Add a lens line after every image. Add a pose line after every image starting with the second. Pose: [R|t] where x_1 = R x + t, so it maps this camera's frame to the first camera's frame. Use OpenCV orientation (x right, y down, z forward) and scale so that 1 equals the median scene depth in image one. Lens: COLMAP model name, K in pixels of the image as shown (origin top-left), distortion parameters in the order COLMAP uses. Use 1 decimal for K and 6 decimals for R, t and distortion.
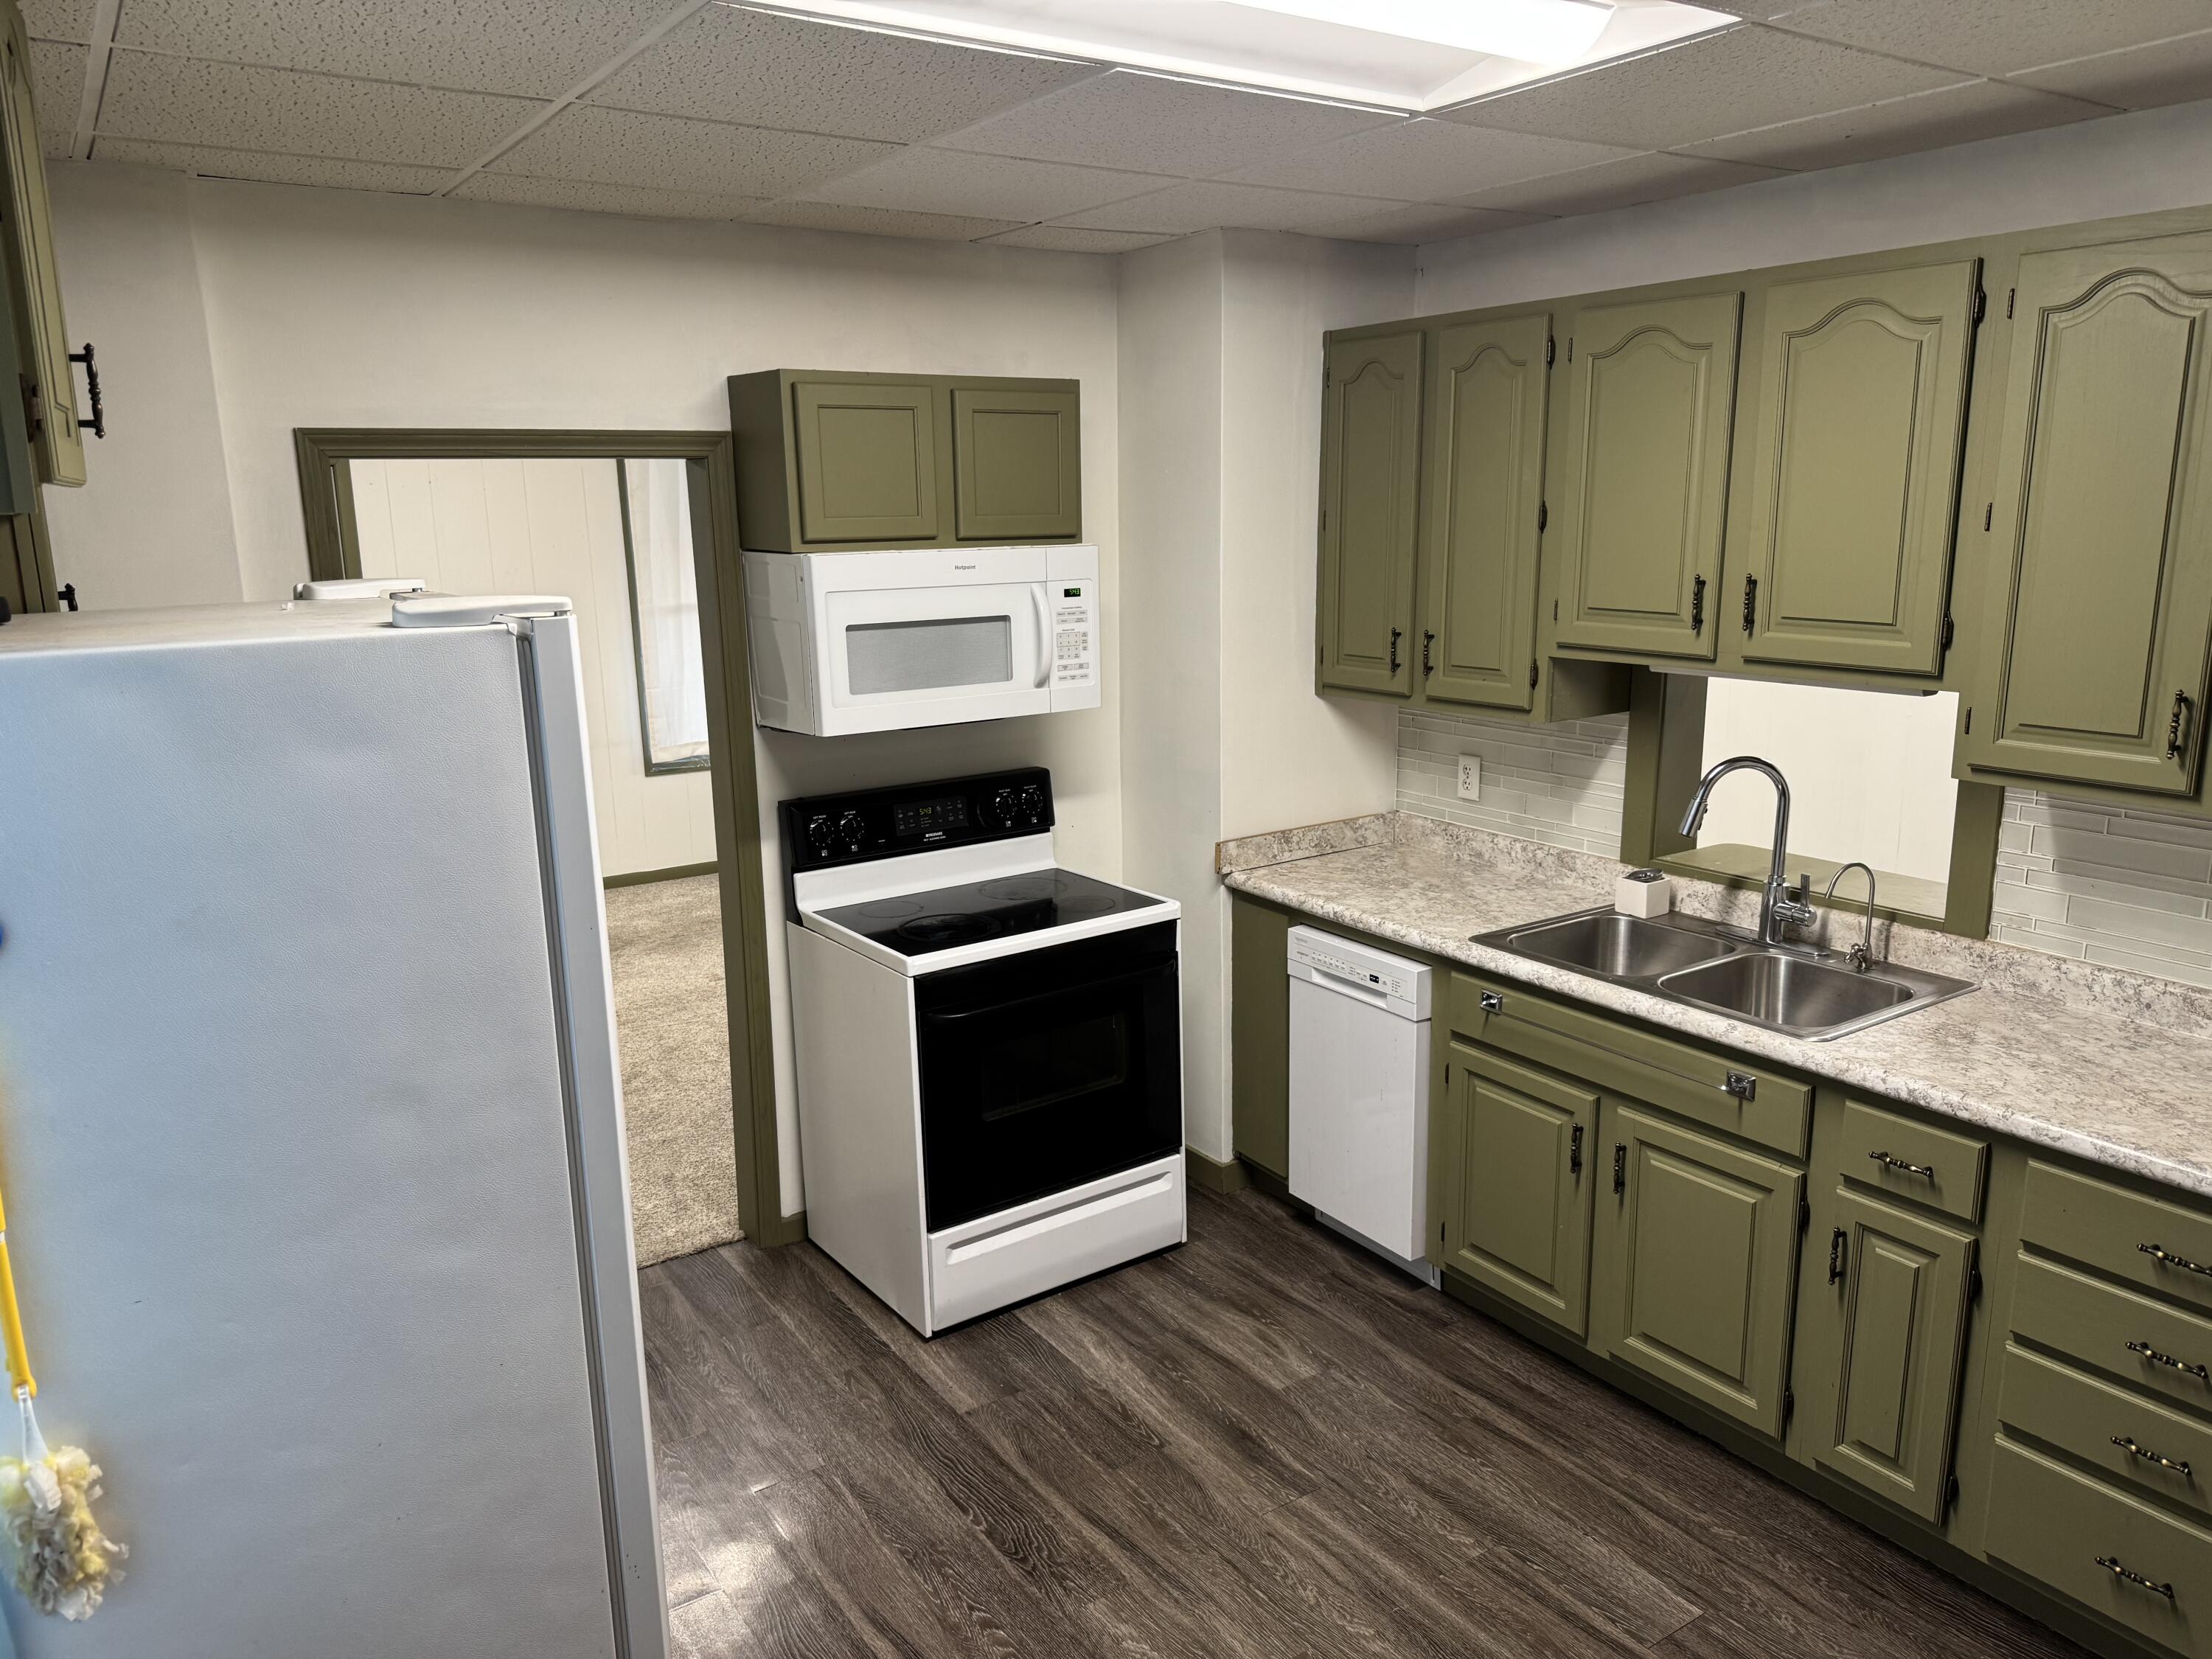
lens RADIAL K [[1565.0, 0, 1100.1], [0, 1565.0, 820.5], [0, 0, 1]] dist [0.046065, -0.008908]
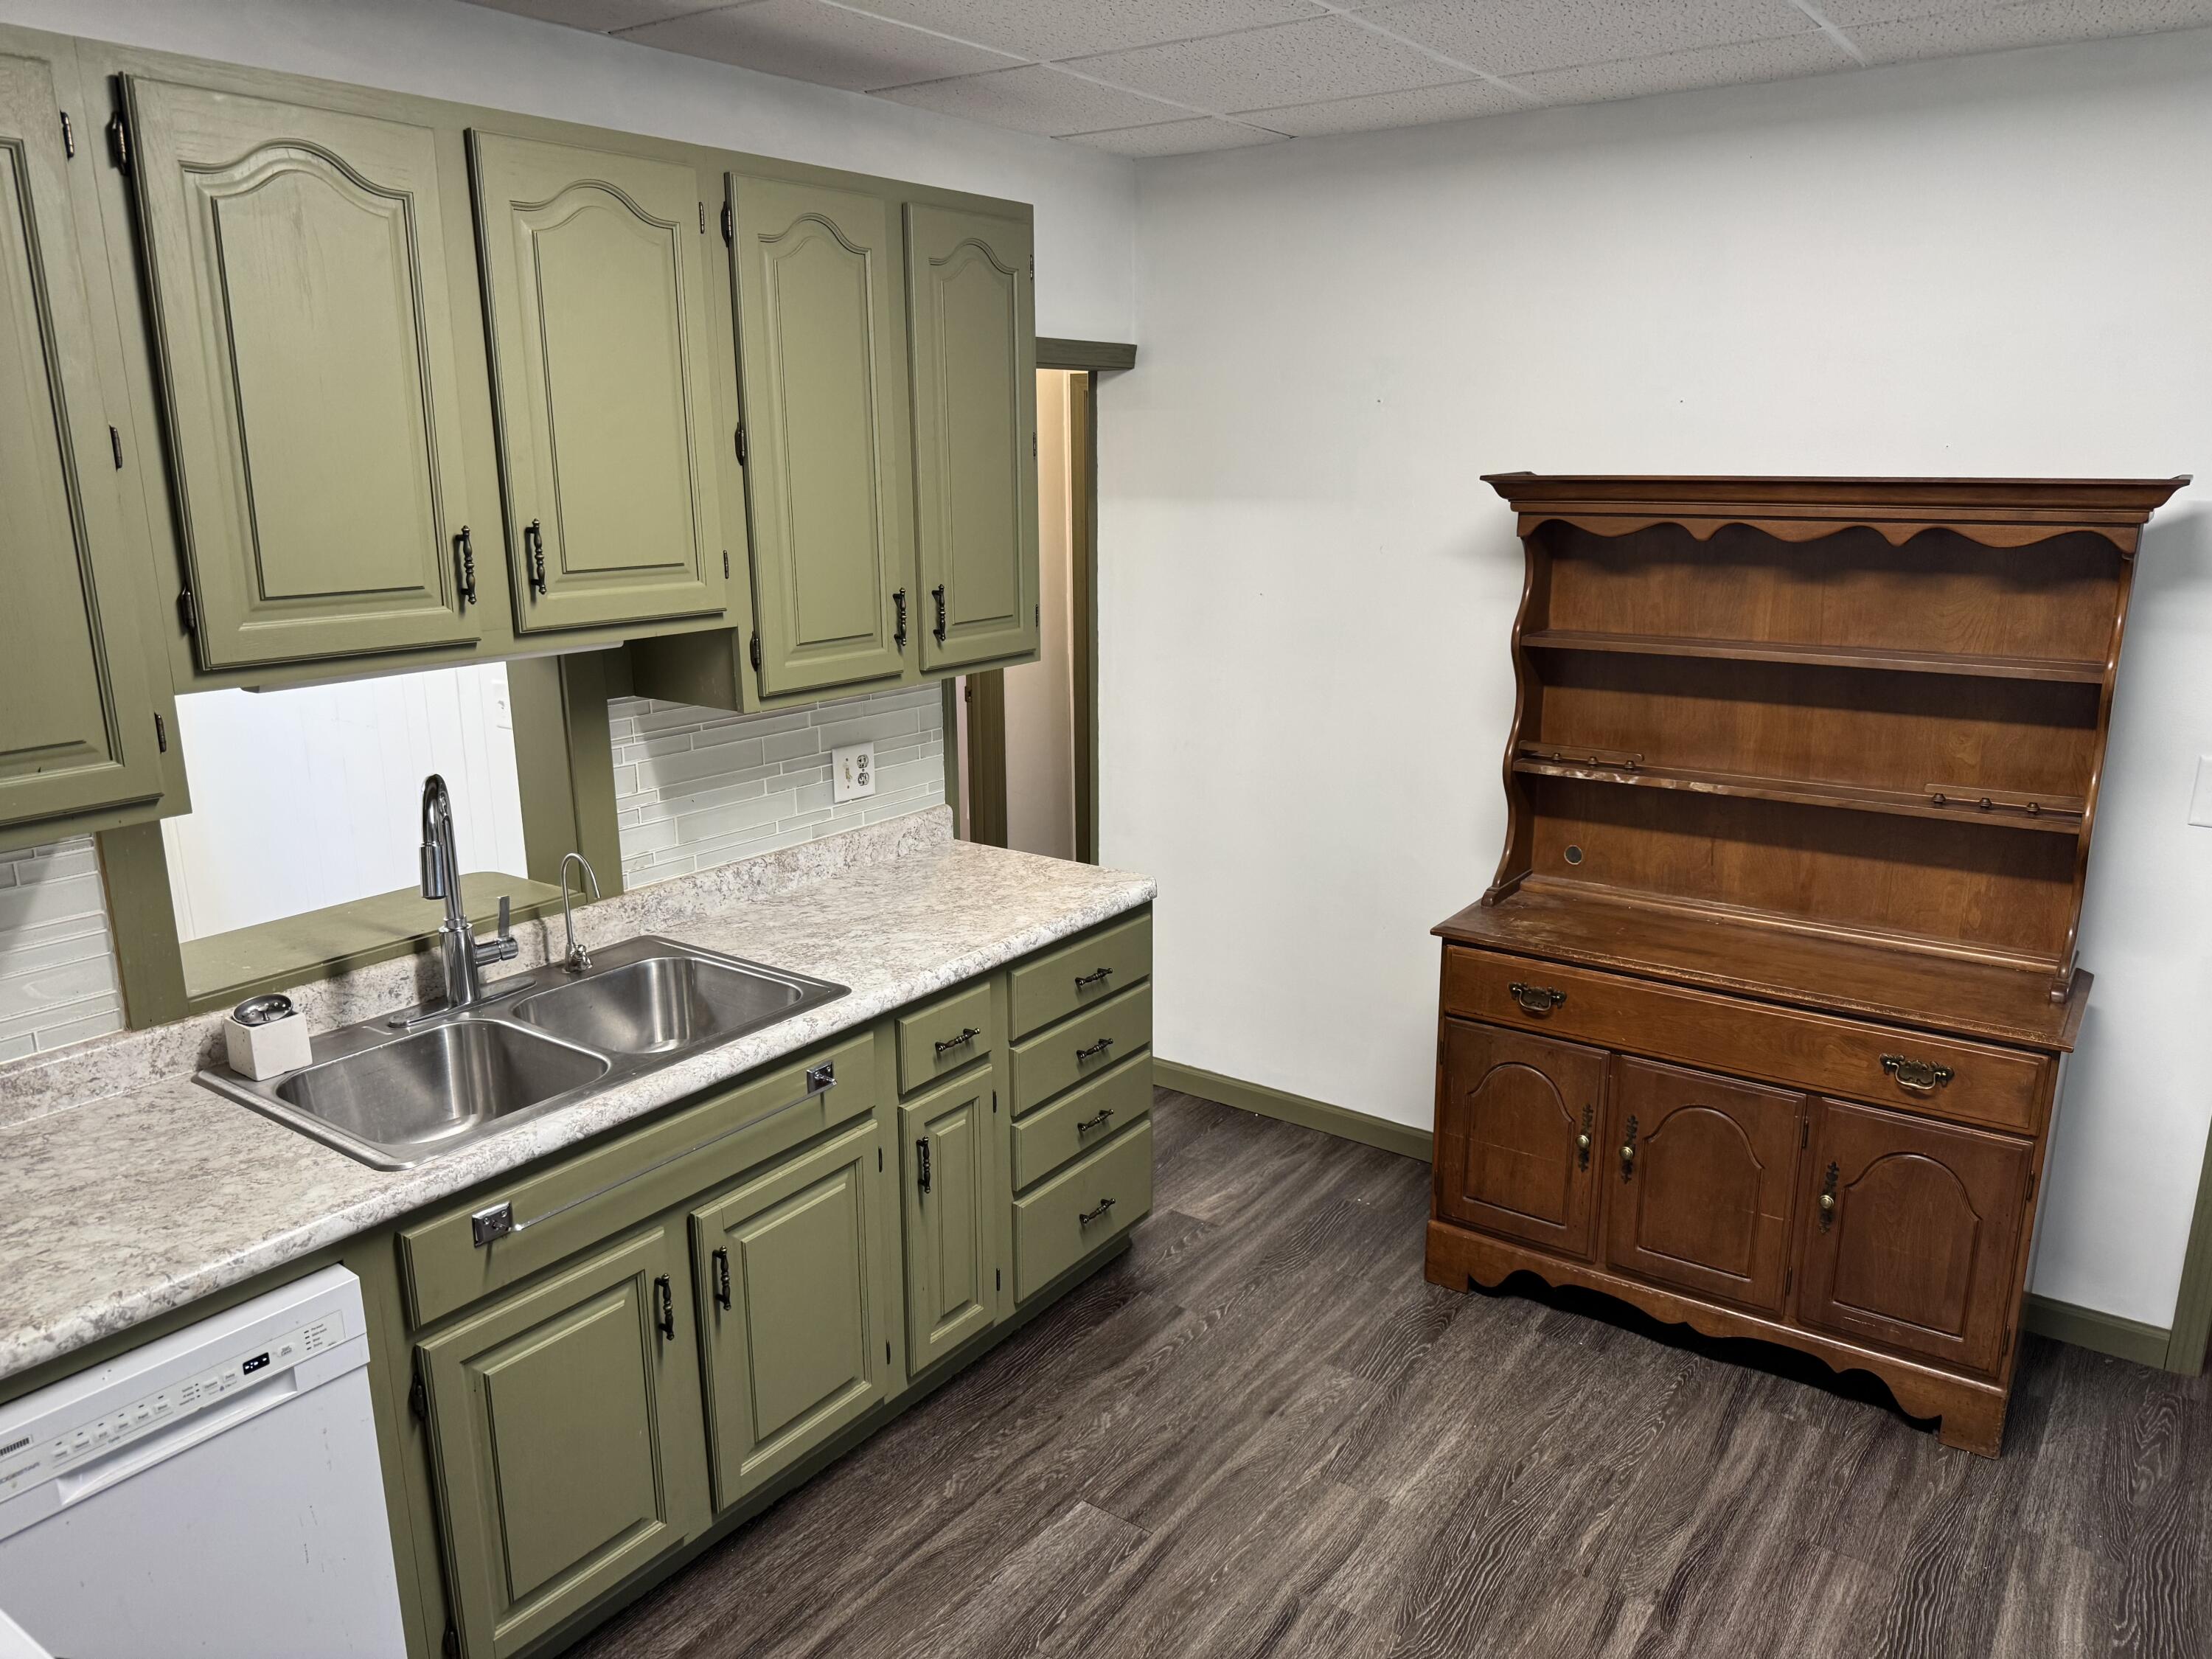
lens RADIAL K [[1565.0, 0, 1105.5], [0, 1565.0, 830.8], [0, 0, 1]] dist [0.046065, -0.008908]
pose [[-0.342264, -0.209901, 0.915859, -0.355606], [0.204084, 0.934851, 0.290522, -0.154091], [-0.917172, 0.286347, -0.277129, 0.853716]]
